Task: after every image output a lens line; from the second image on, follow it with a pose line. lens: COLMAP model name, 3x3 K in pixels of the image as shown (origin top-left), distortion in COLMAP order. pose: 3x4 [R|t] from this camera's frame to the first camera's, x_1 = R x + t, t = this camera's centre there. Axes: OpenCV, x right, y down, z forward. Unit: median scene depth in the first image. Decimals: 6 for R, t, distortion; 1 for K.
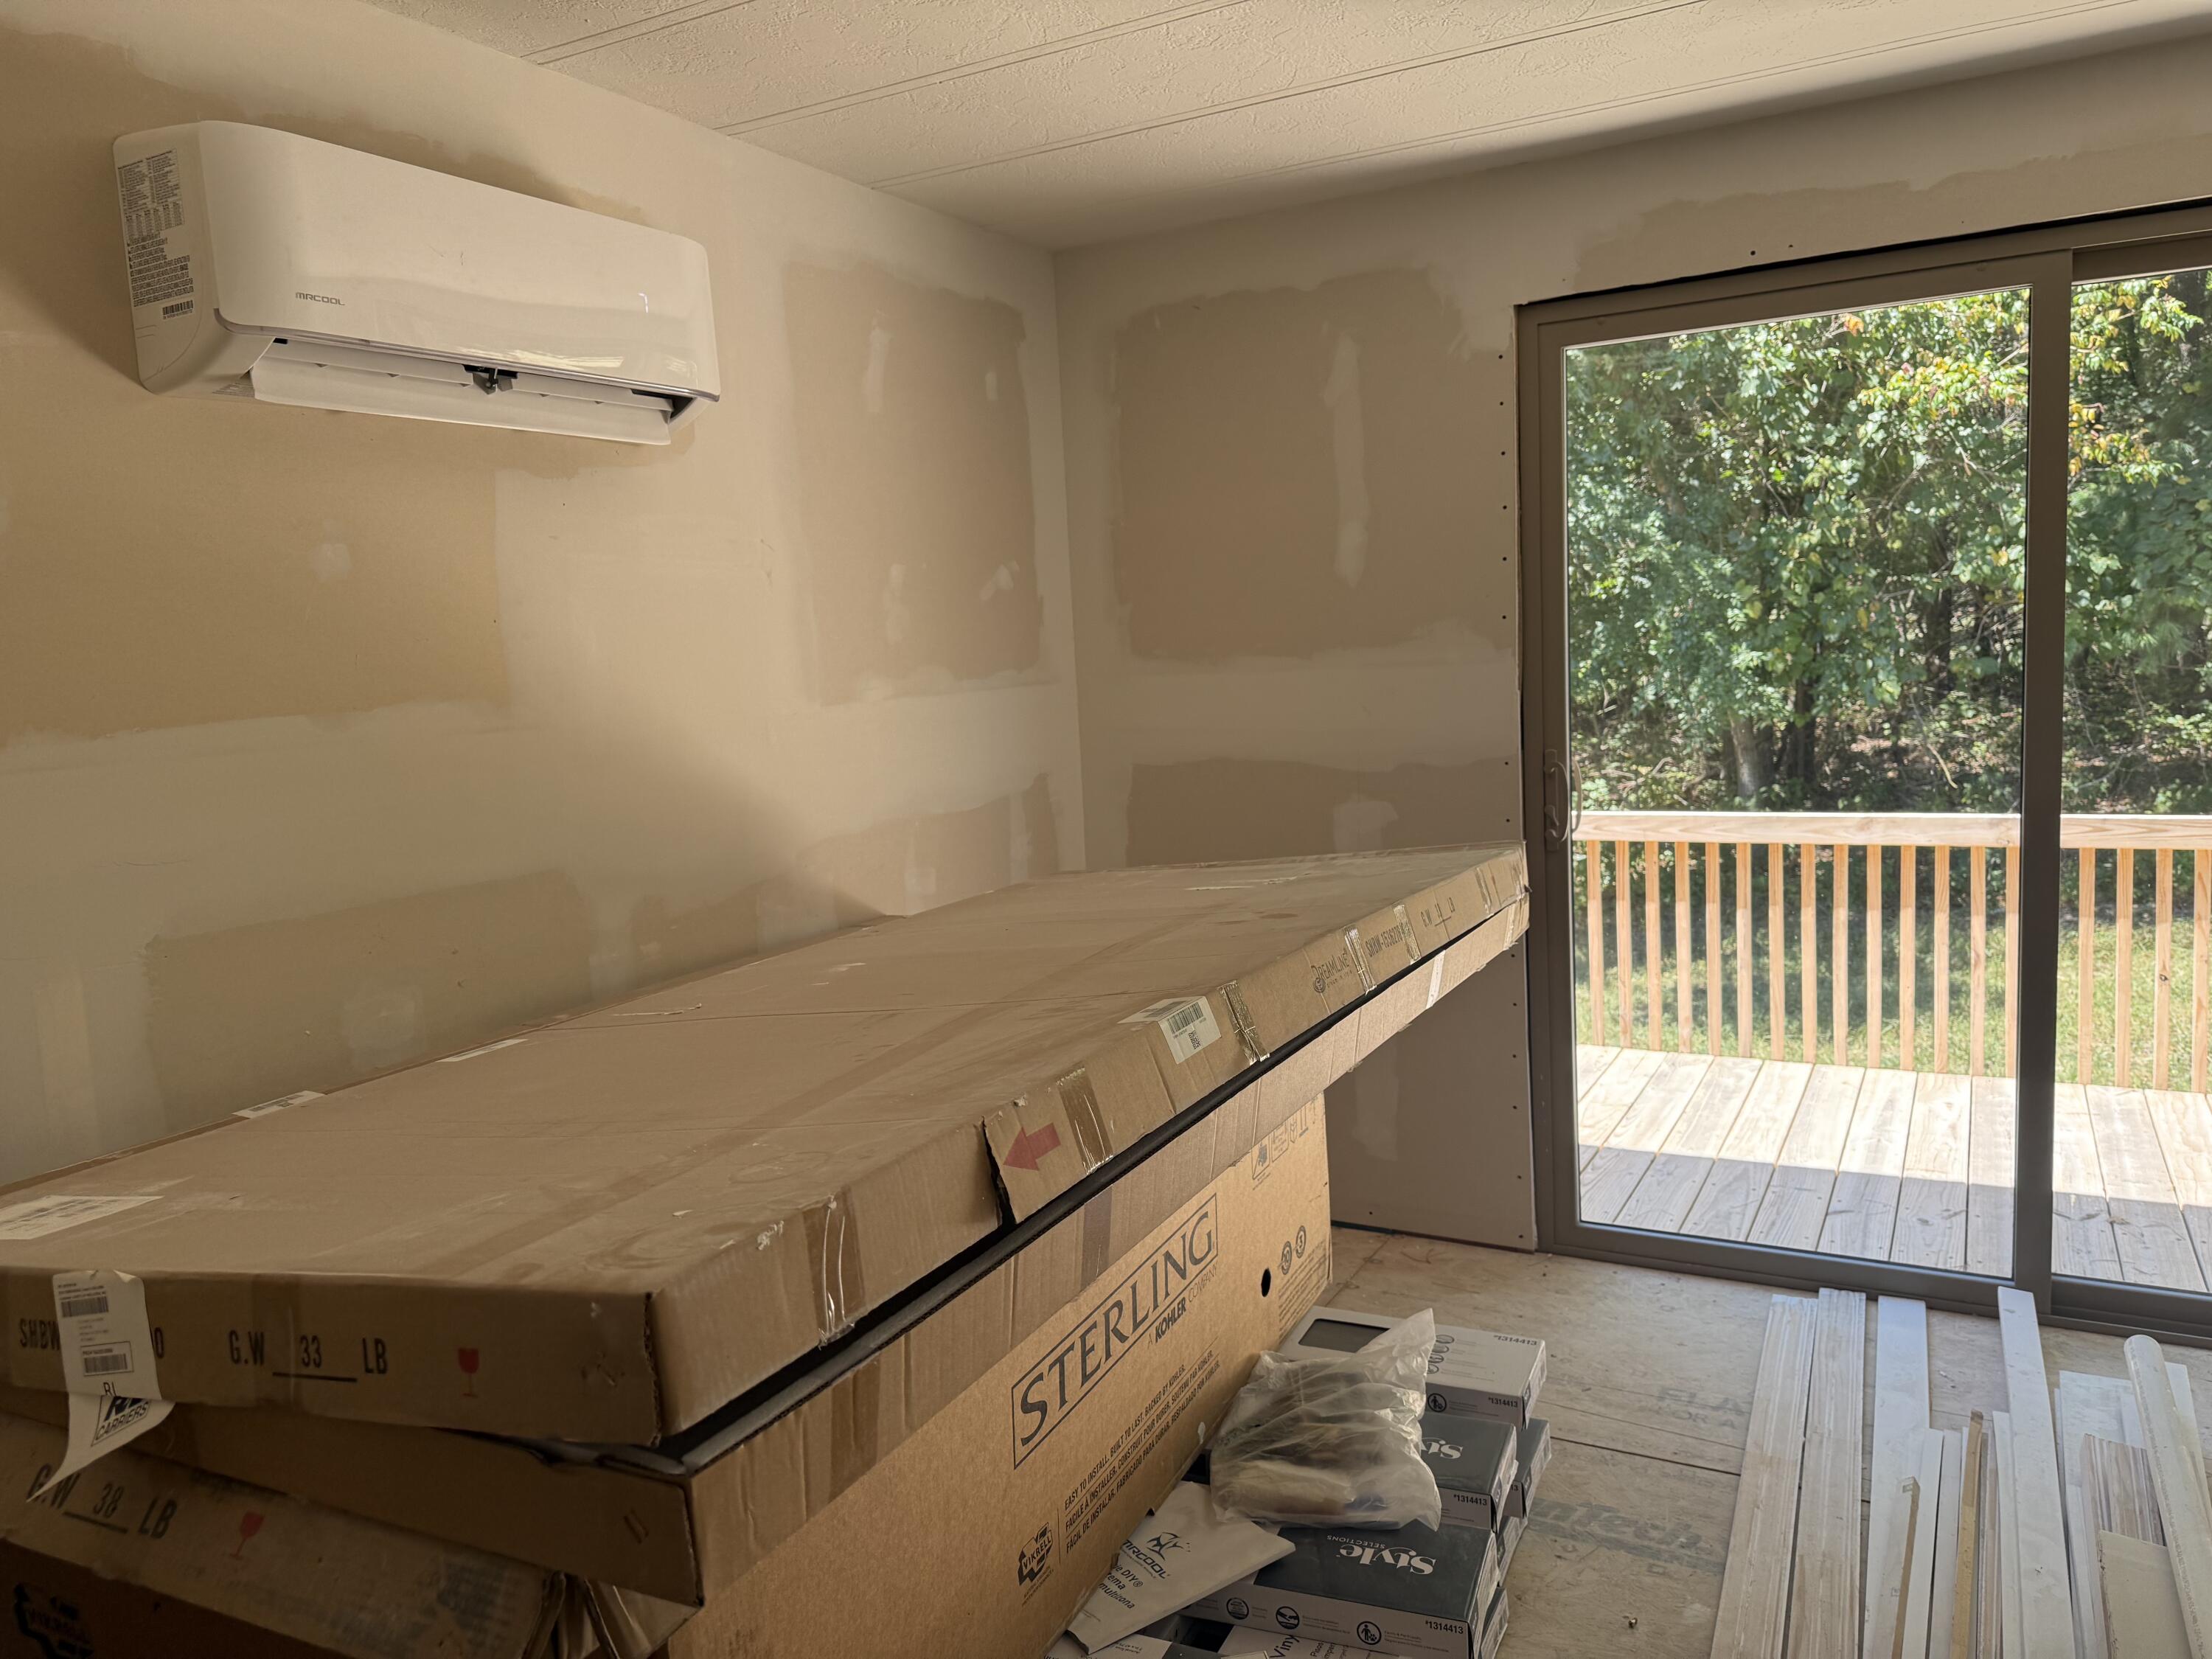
lens RADIAL K [[1581.8, 0, 1094.6], [0, 1581.8, 826.0], [0, 0, 1]] dist [0.004381, -0.005452]
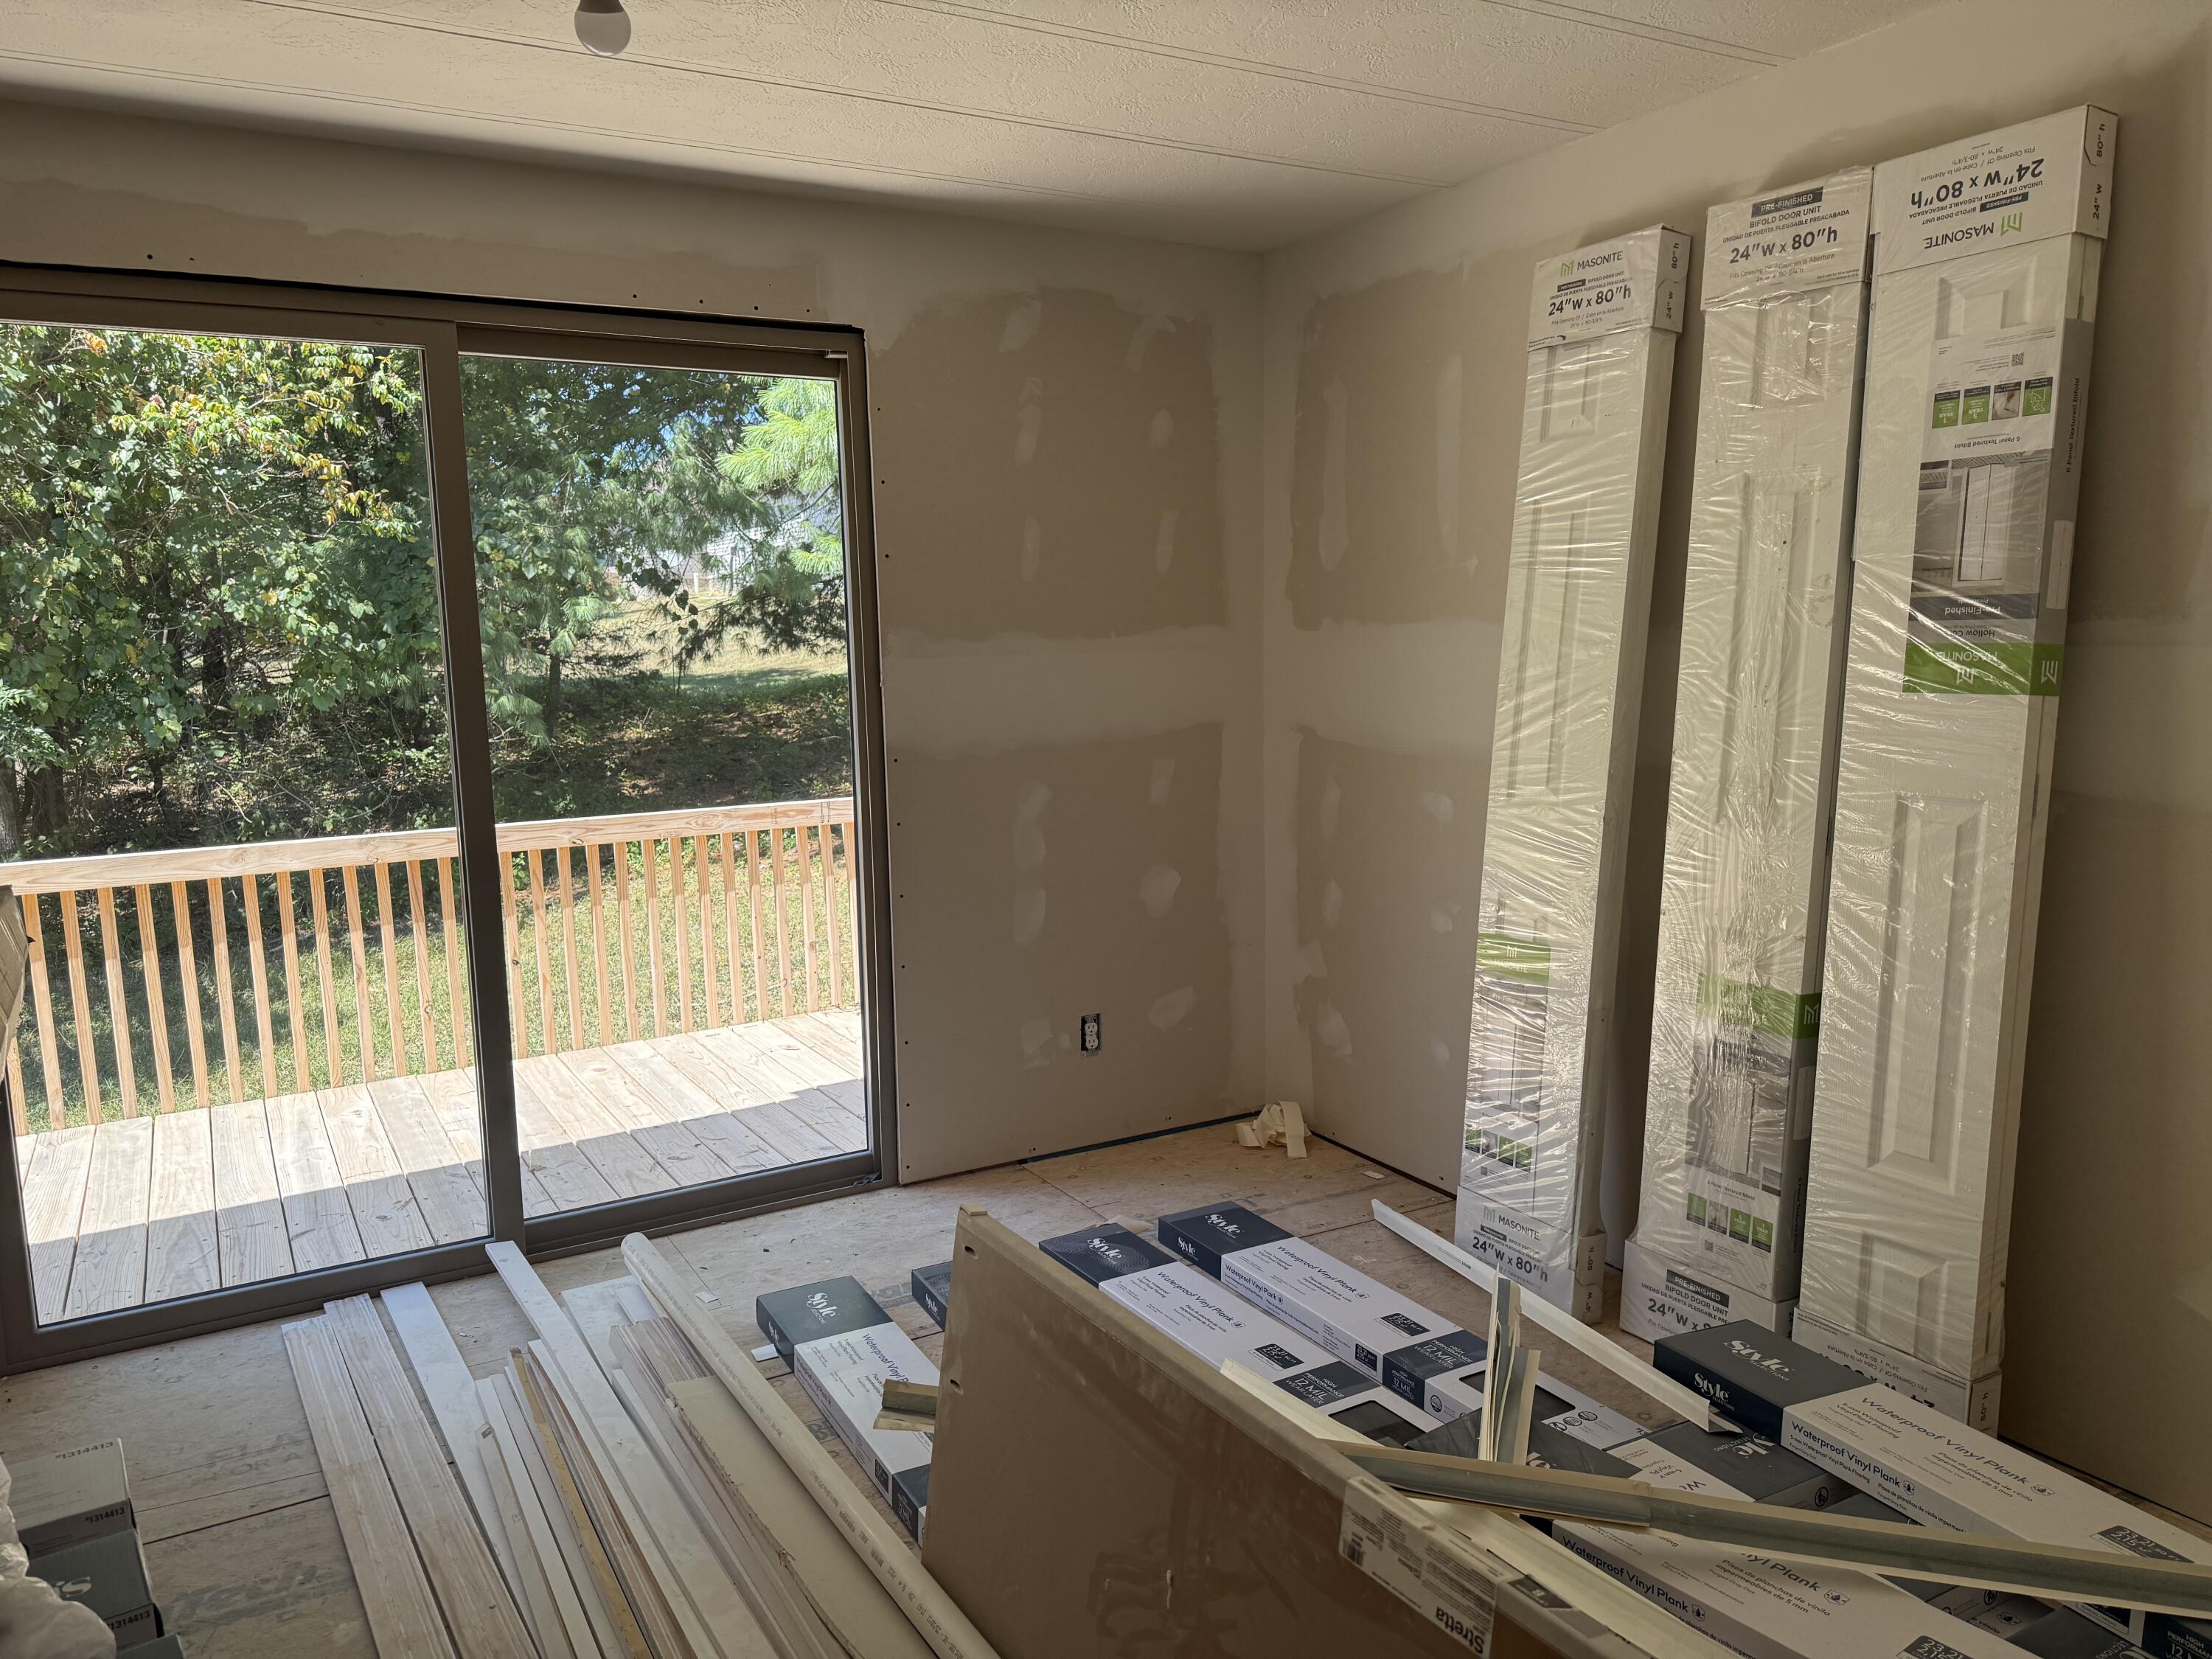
lens RADIAL K [[1567.4, 0, 1107.8], [0, 1567.4, 842.9], [0, 0, 1]] dist [0.026416, -0.024462]
pose [[0.508030, -0.081077, 0.857515, -0.048168], [0.095596, 0.994717, 0.037414, 0.003465], [-0.856018, 0.062968, 0.513096, 0.013562]]
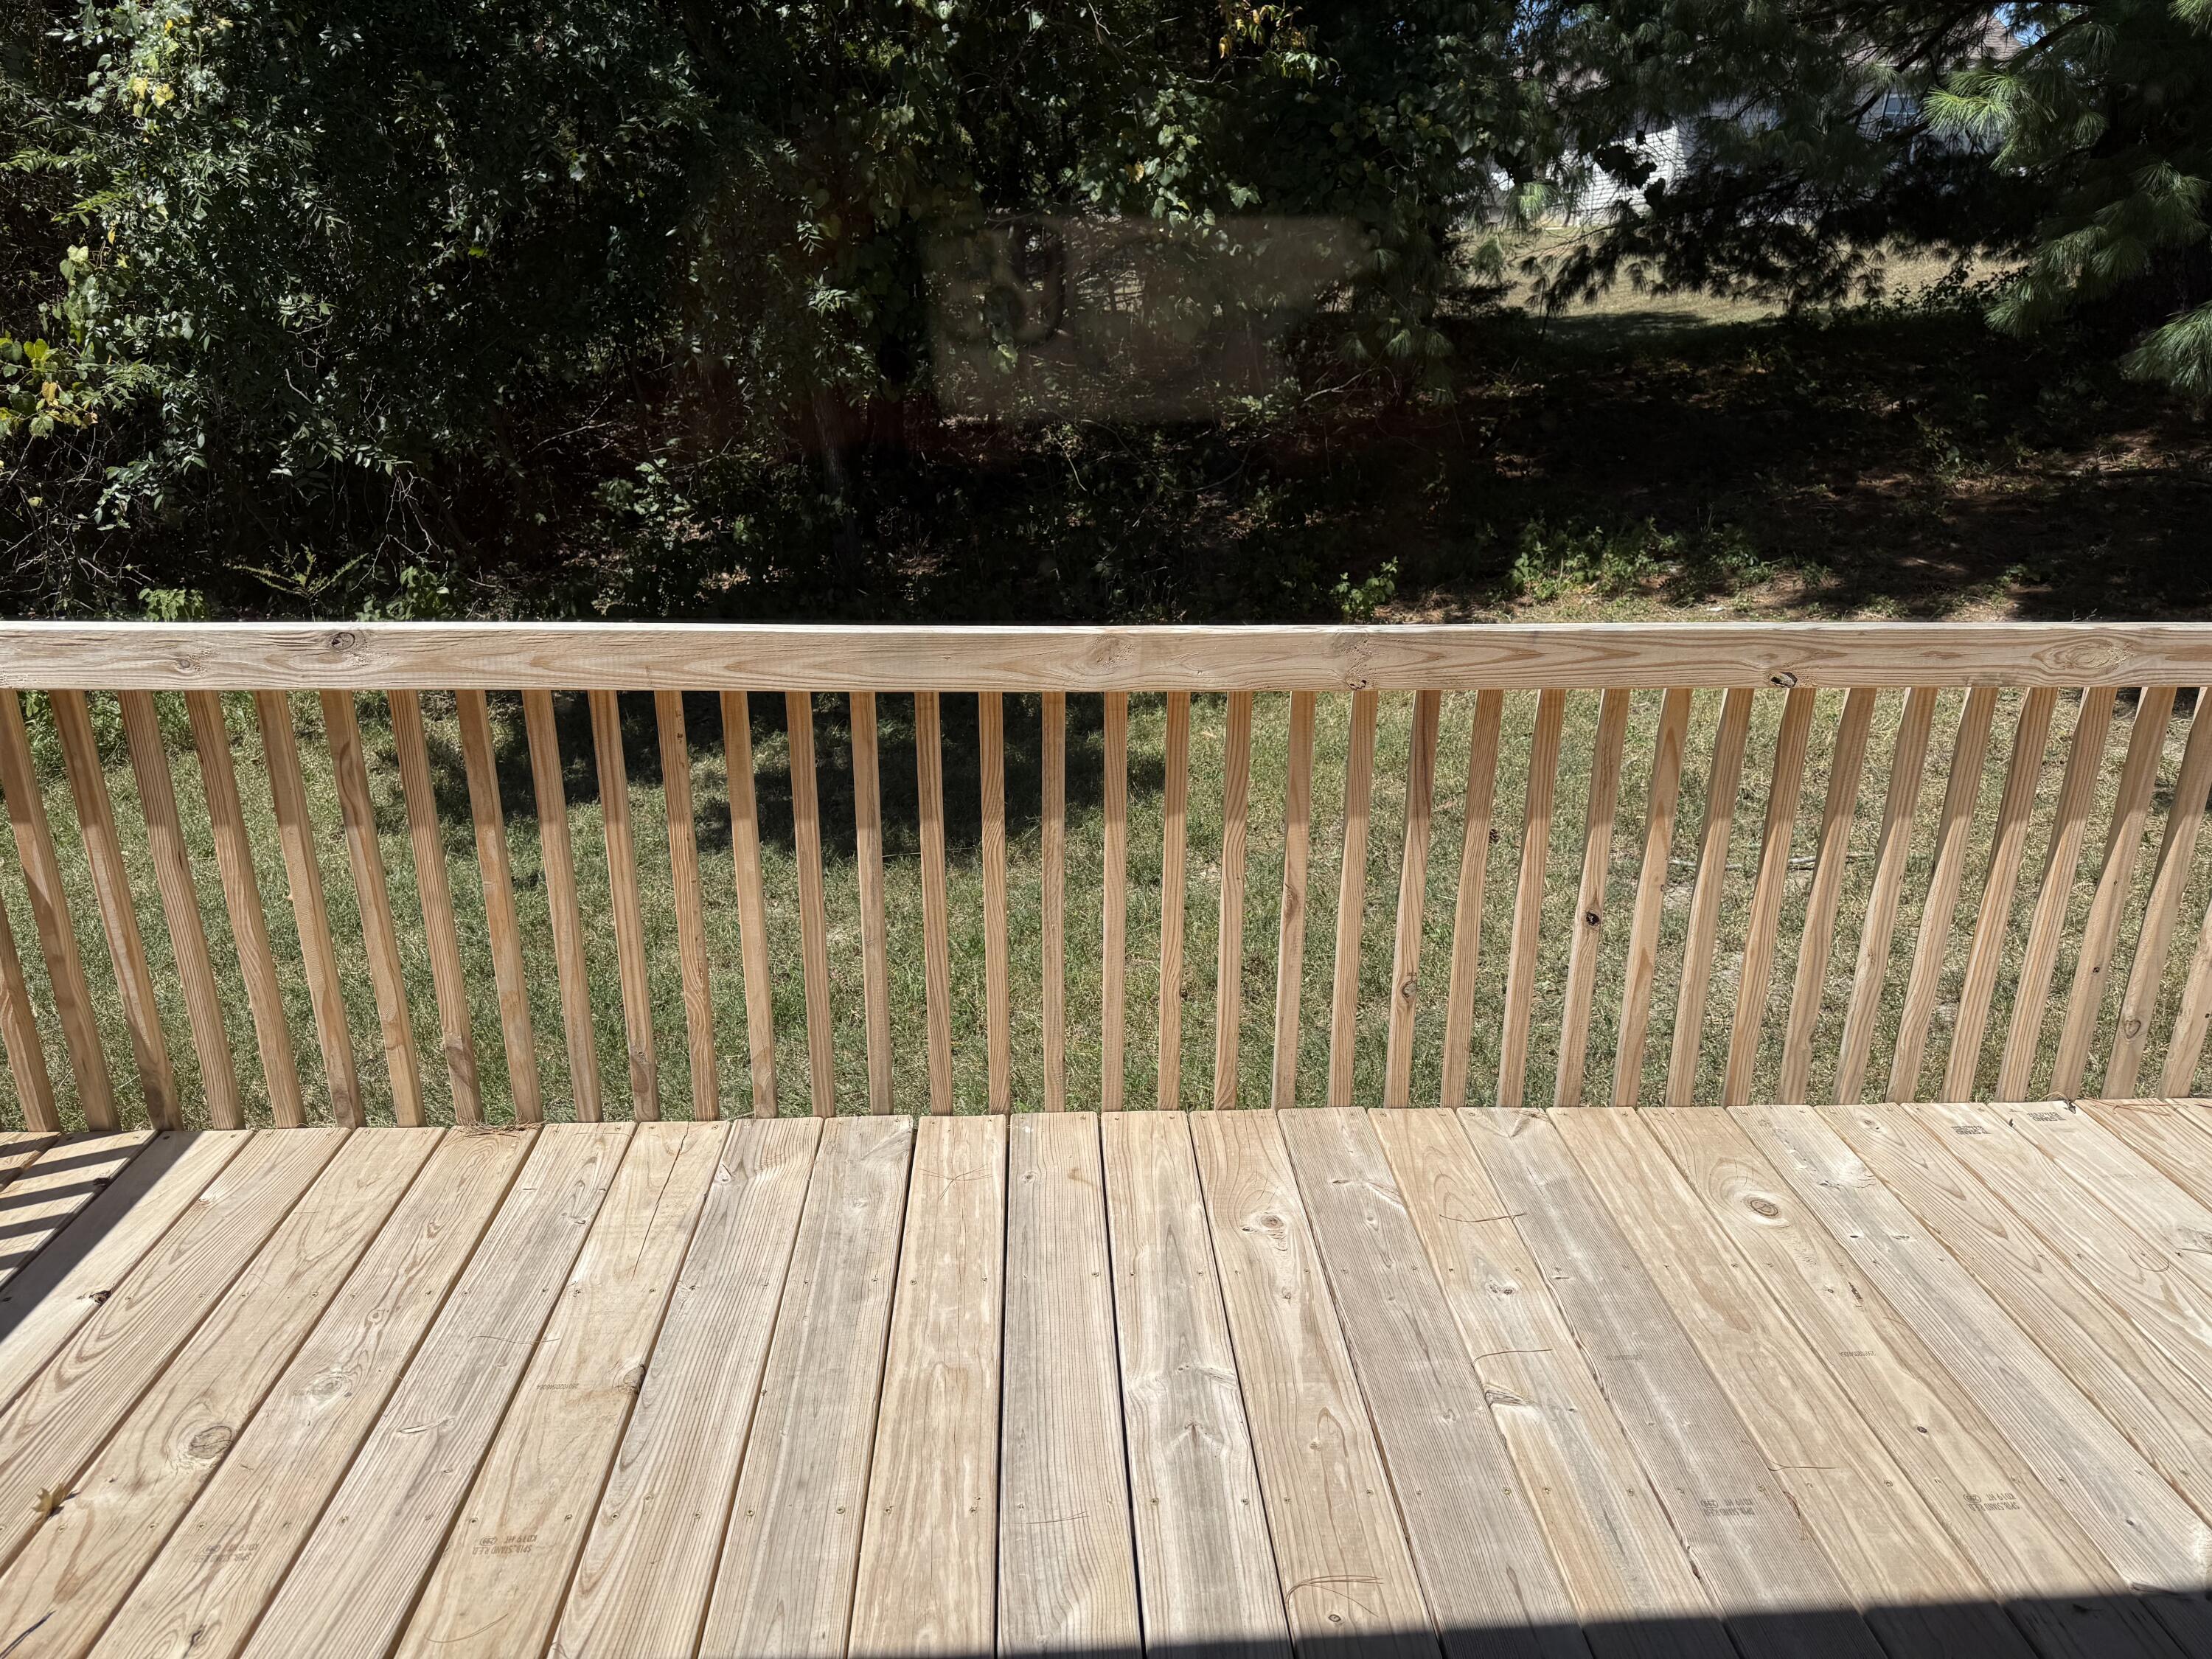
lens RADIAL K [[1544.6, 0, 1095.8], [0, 1544.6, 872.5], [0, 0, 1]] dist [0.033634, -0.032848]
pose [[0.848248, -0.136142, 0.511802, 0.139864], [0.009531, 0.970161, 0.242272, -0.027154], [-0.529514, -0.200629, 0.824235, 0.351550]]
